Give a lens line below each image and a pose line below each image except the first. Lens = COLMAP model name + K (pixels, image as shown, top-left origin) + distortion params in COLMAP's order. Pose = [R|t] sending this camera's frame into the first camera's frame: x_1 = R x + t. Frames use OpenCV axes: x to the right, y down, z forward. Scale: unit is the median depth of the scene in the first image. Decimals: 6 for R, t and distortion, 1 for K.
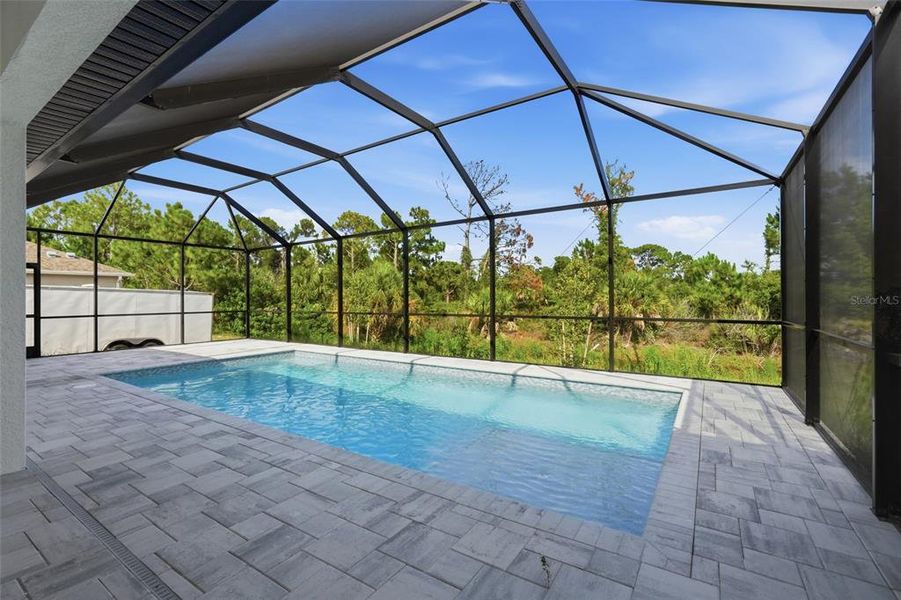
lens RADIAL K [[398.4, 0, 448.8], [0, 398.4, 300.4], [0, 0, 1]] dist [-0.017181, 0.006842]
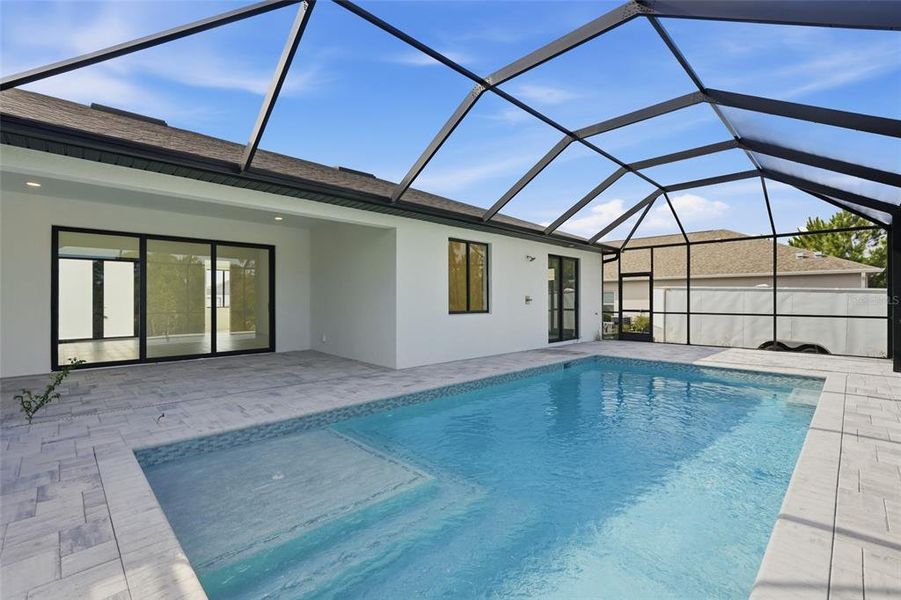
lens RADIAL K [[398.4, 0, 448.8], [0, 398.4, 300.4], [0, 0, 1]] dist [-0.017181, 0.006842]
pose [[-0.204090, 0.006972, -0.978927, 1.308670], [-0.004699, 0.999956, 0.008102, -0.017882], [0.978941, 0.006254, -0.204048, 1.890105]]
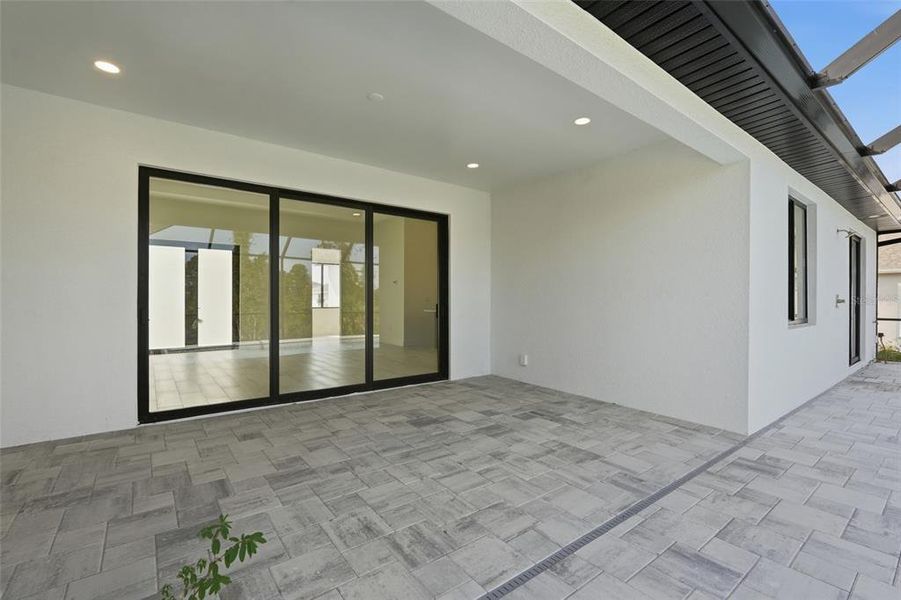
lens RADIAL K [[398.4, 0, 448.8], [0, 398.4, 300.4], [0, 0, 1]] dist [-0.017181, 0.006842]
pose [[-0.320730, 0.009009, -0.947128, 0.407890], [-0.007764, 0.999896, 0.012140, -0.008296], [0.947139, 0.011247, -0.320627, 0.494857]]
